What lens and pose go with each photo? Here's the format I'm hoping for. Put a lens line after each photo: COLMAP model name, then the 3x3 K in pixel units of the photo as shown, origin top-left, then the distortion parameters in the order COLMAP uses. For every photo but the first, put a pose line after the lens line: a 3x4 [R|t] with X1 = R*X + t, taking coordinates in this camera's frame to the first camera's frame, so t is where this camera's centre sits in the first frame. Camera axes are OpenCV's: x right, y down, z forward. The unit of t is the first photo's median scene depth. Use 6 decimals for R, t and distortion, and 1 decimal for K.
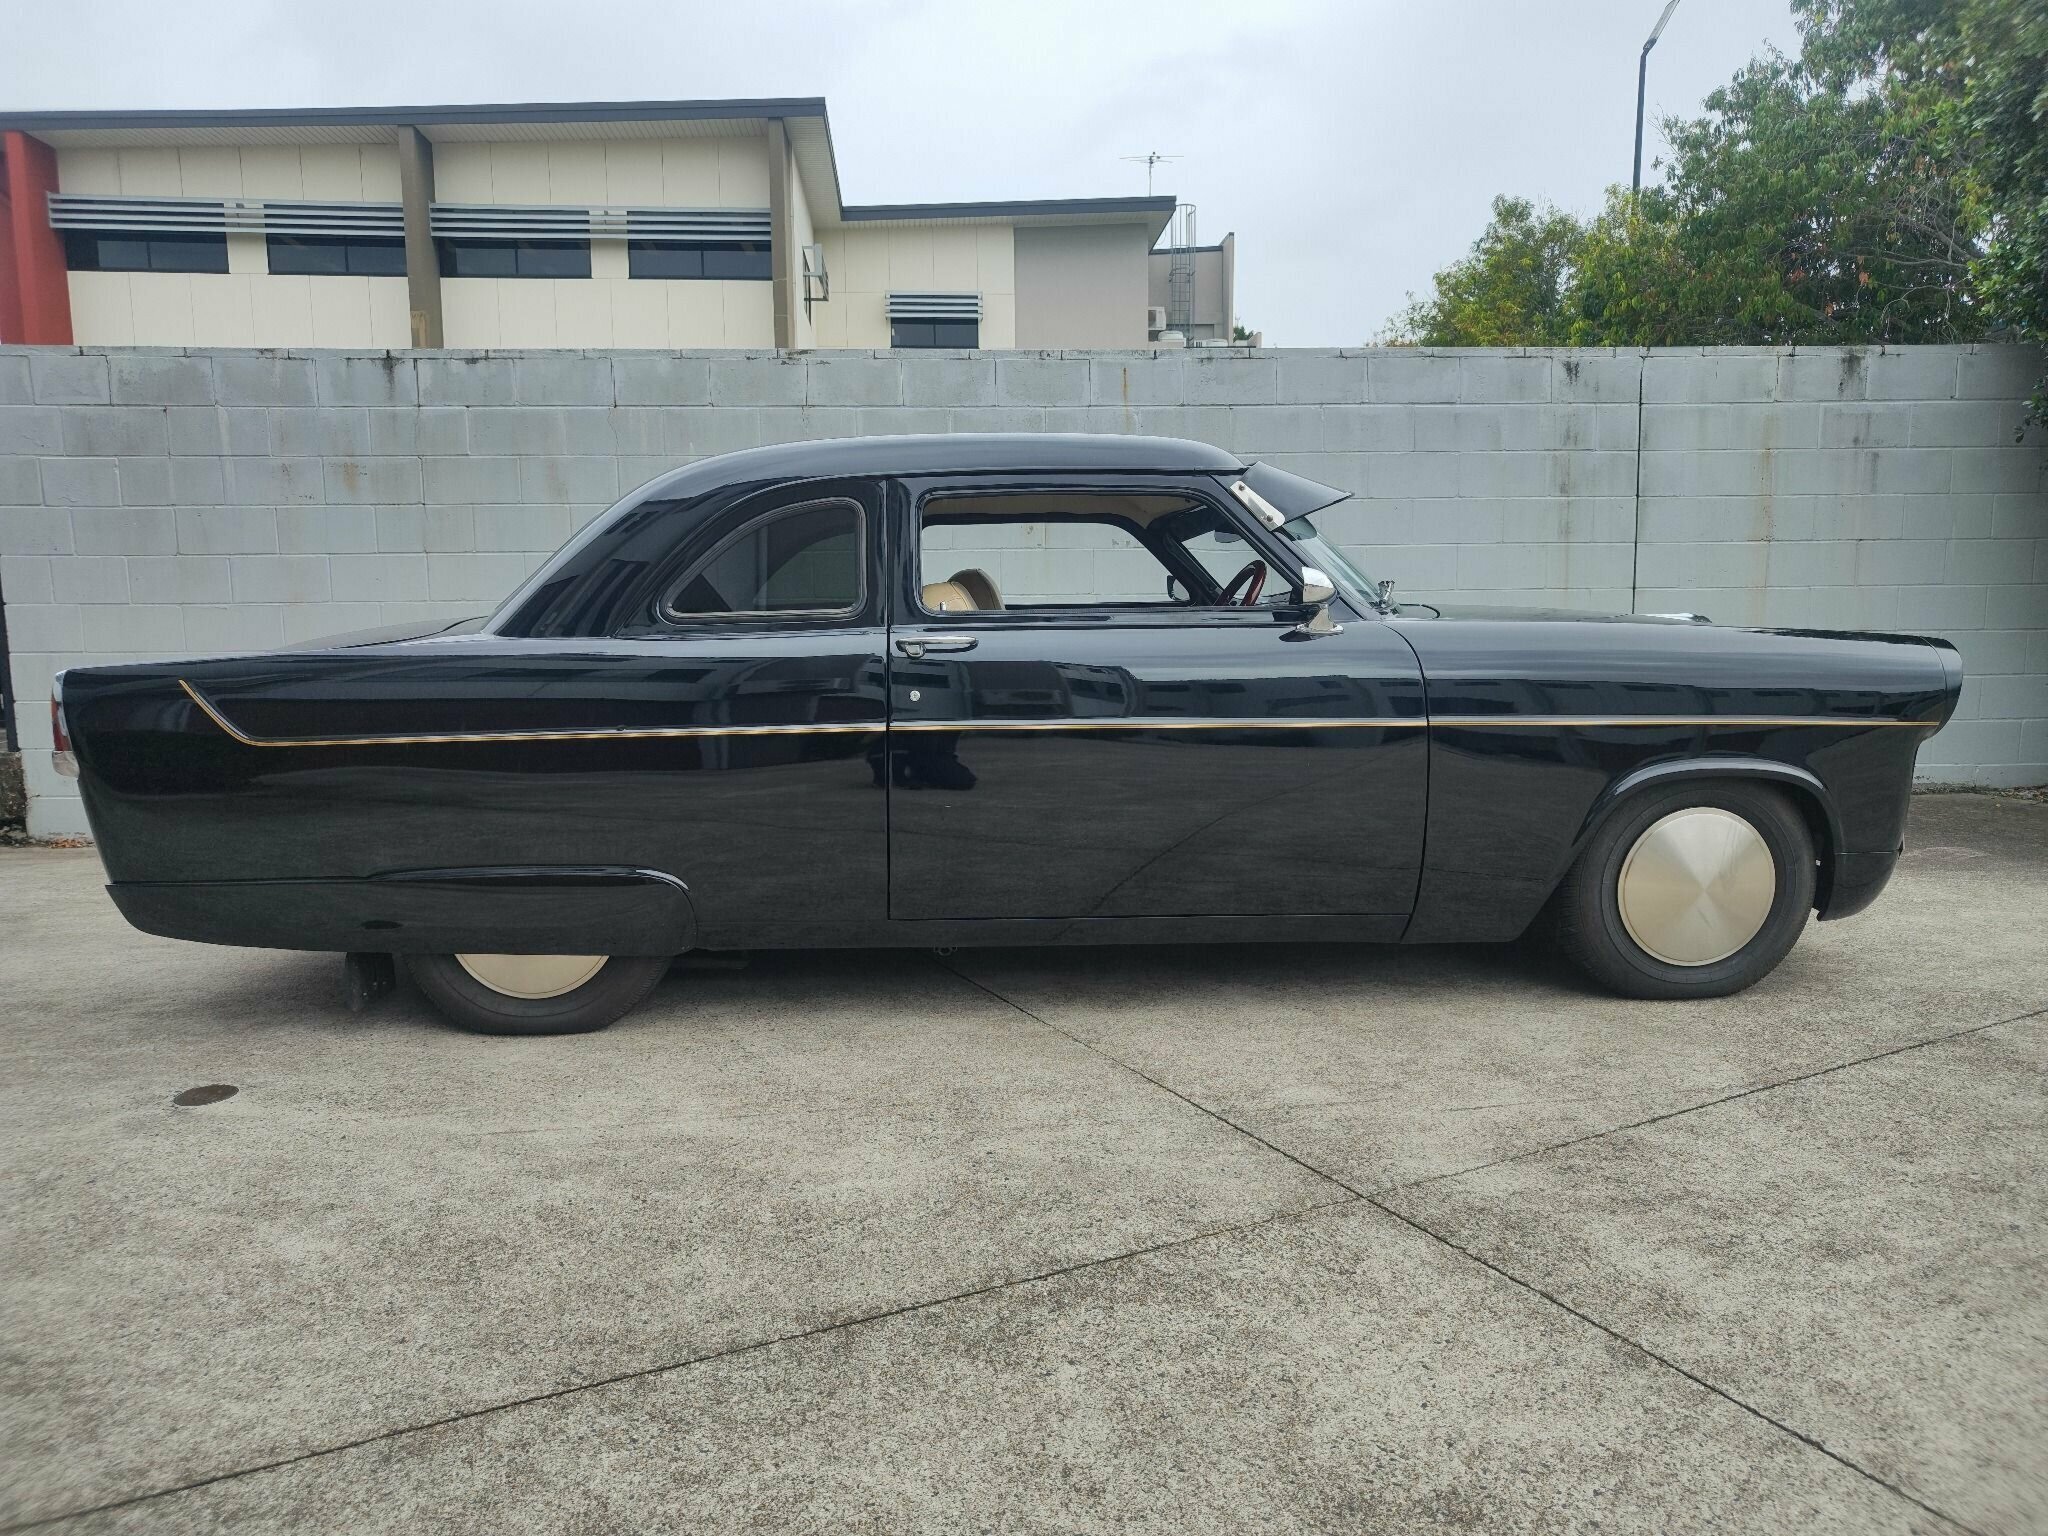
lens RADIAL K [[1362.4, 0, 1018.3], [0, 1362.4, 784.8], [0, 0, 1]] dist [0.002067, 0.019622]
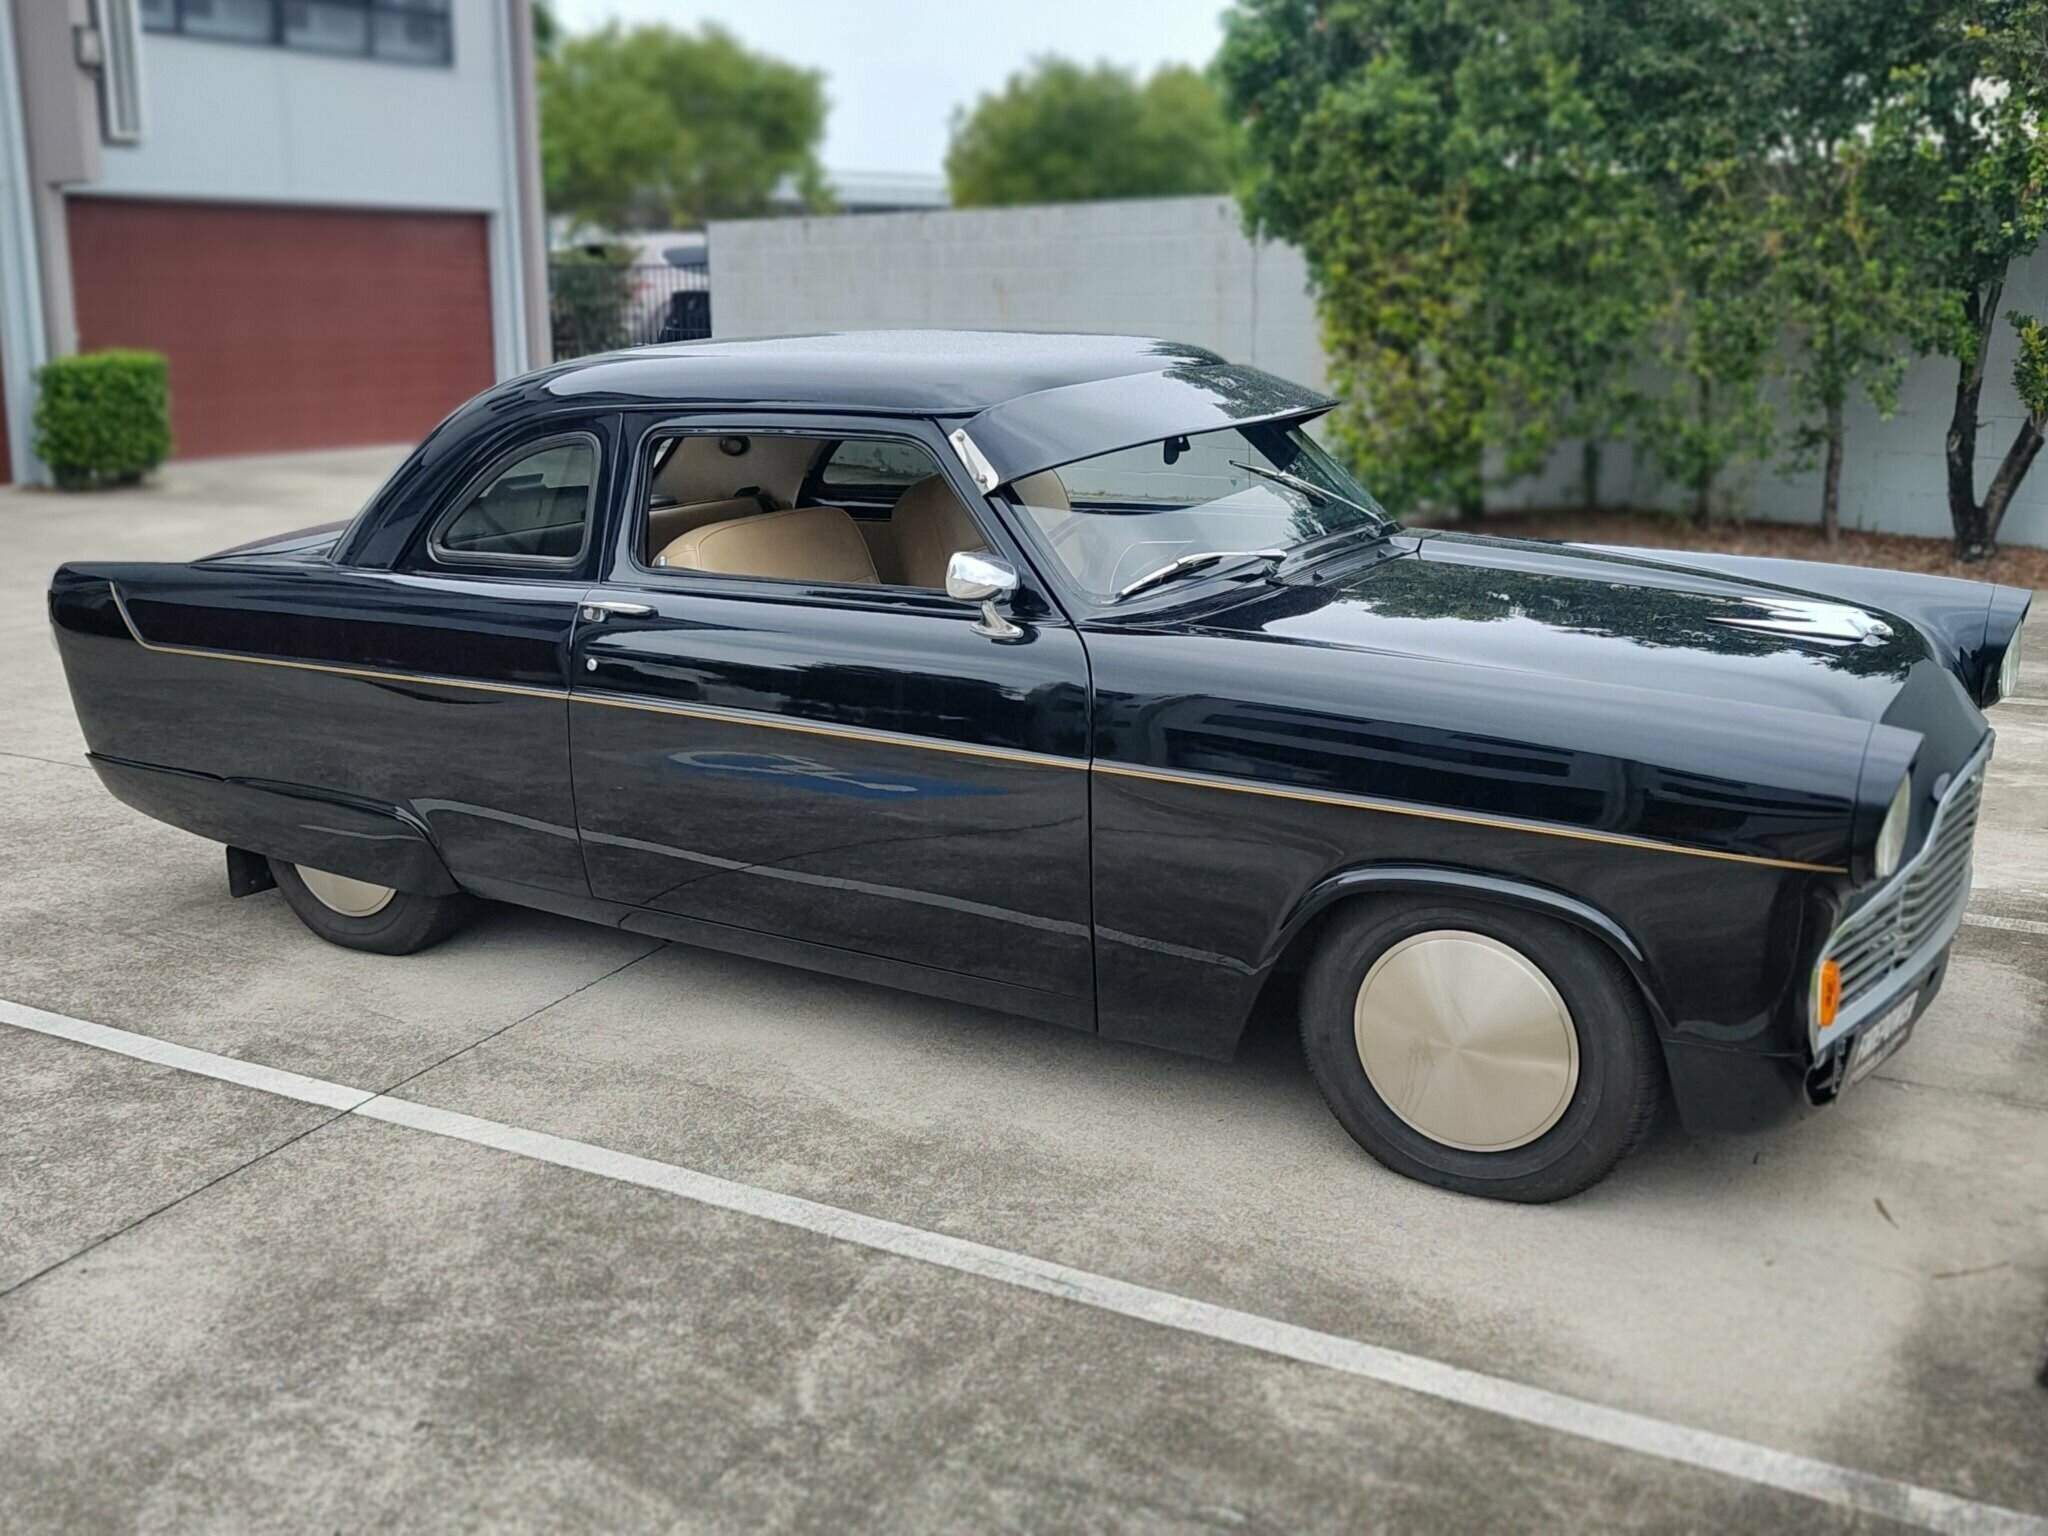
lens RADIAL K [[2059.9, 0, 1035.6], [0, 2059.9, 762.7], [0, 0, 1]] dist [0.082818, -0.171574]
pose [[0.820837, 0.134314, -0.555146, 0.920736], [-0.076093, 0.989009, 0.126773, -0.192094], [0.566072, -0.061817, 0.822035, 0.019982]]
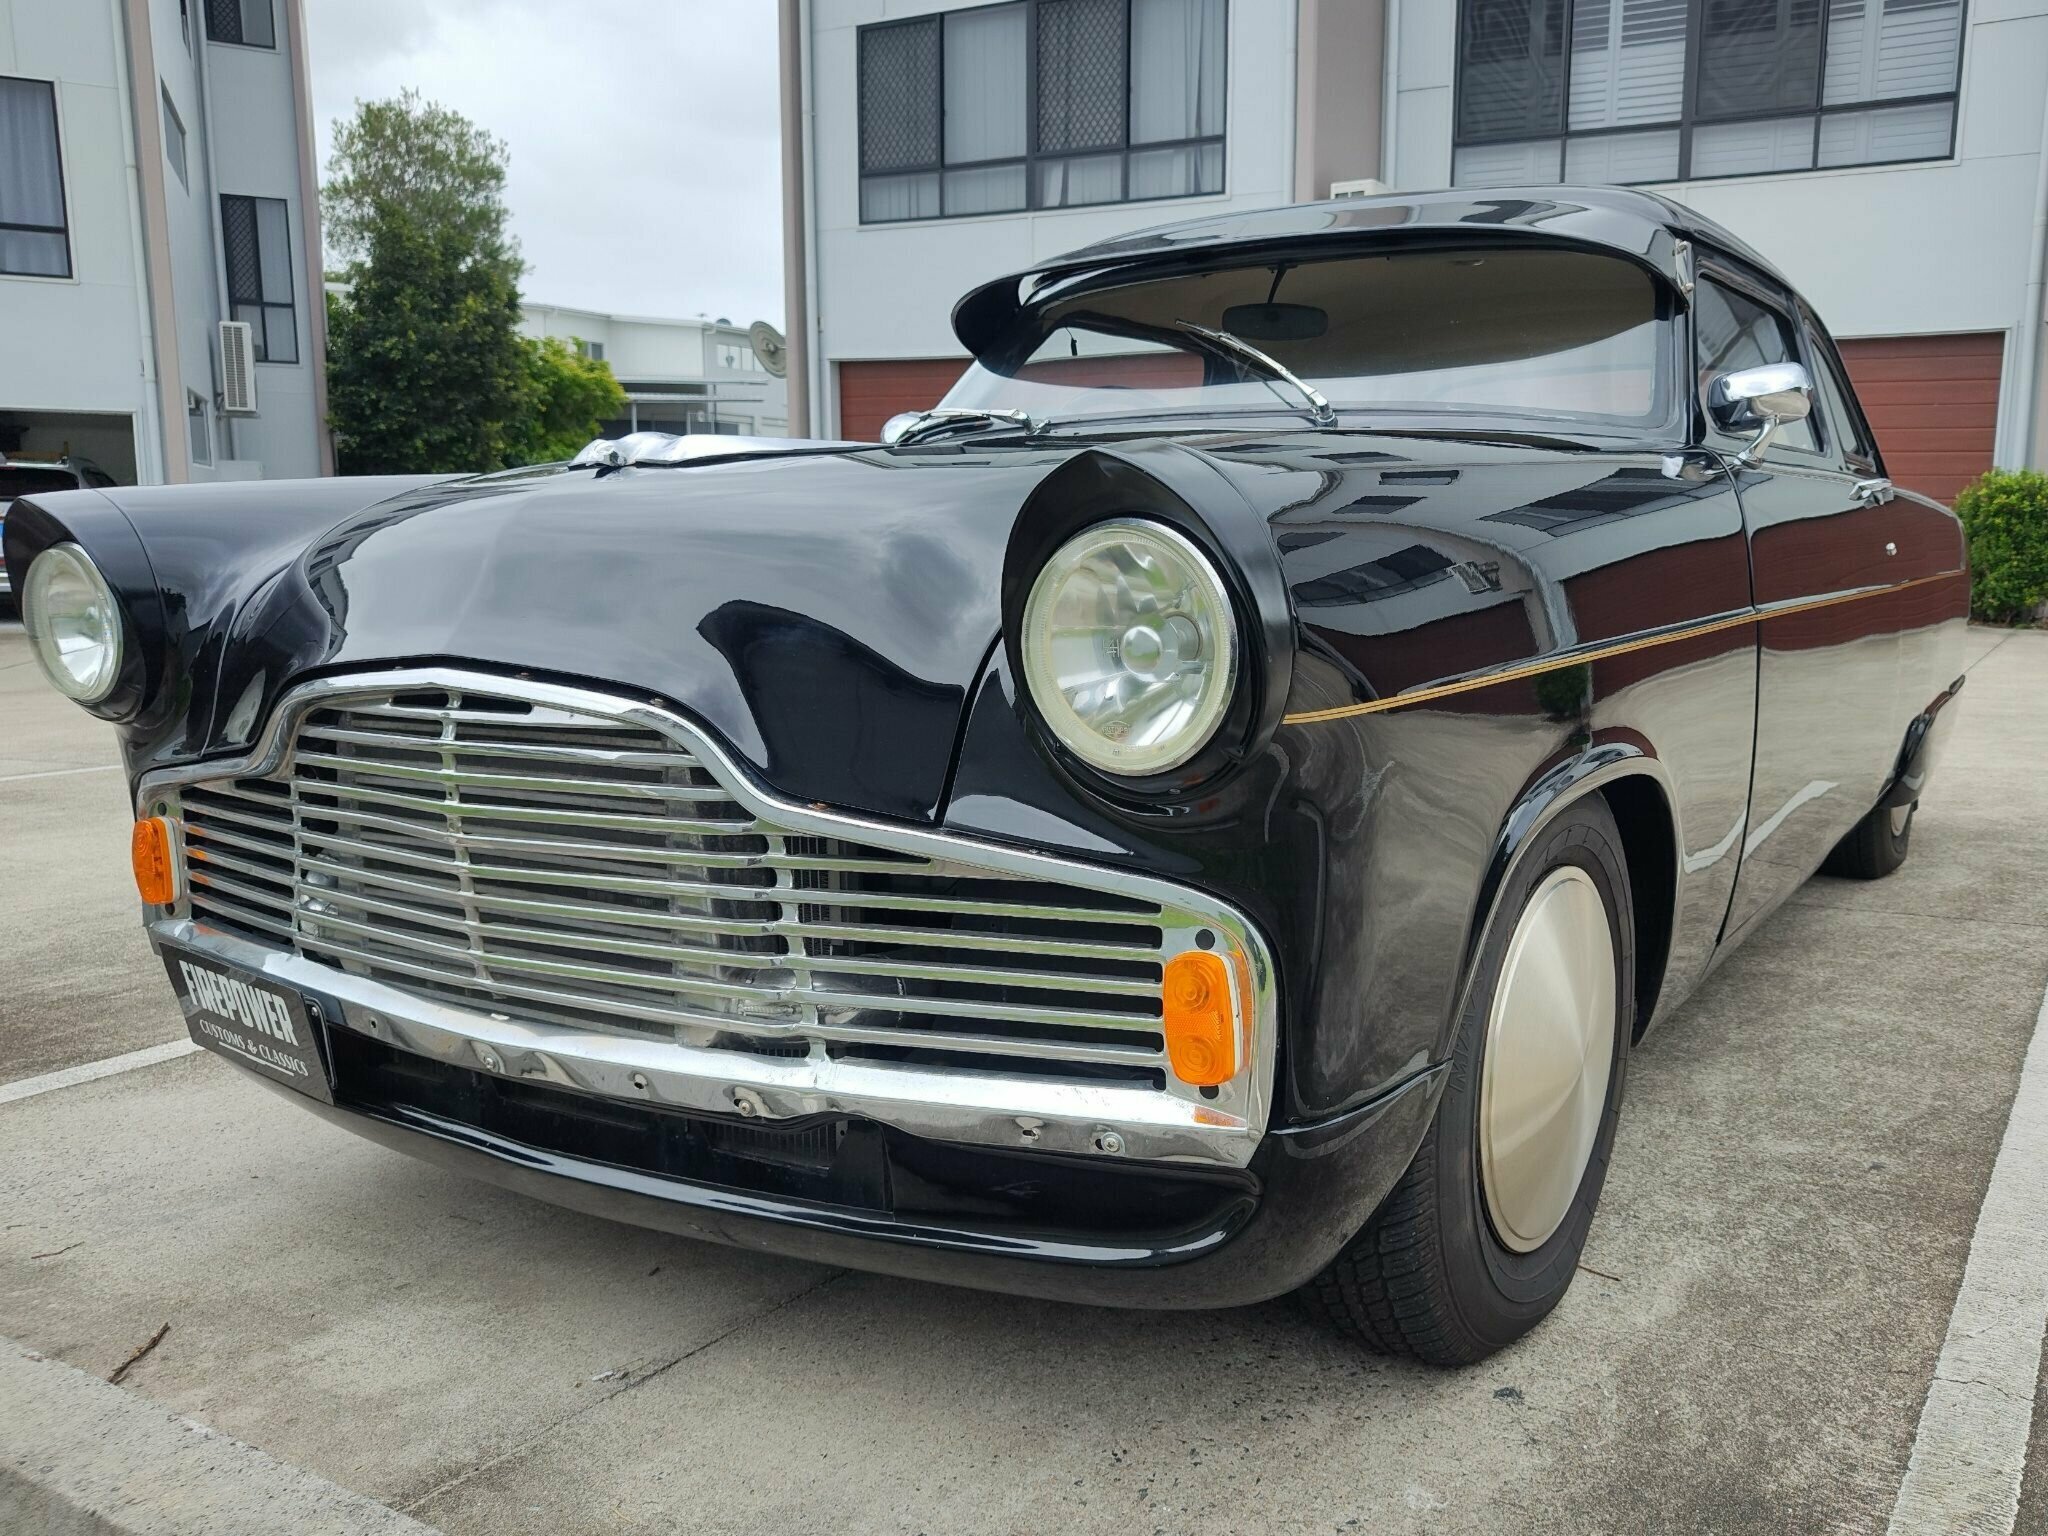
lens RADIAL K [[1672.0, 0, 1210.9], [0, 1672.0, 772.4], [0, 0, 1]] dist [-0.002637, 0.020452]
pose [[-0.558032, 0.130194, -0.819543, 0.977579], [-0.110311, 0.967212, 0.228764, -0.198478], [0.822455, 0.218063, -0.525373, 1.723866]]
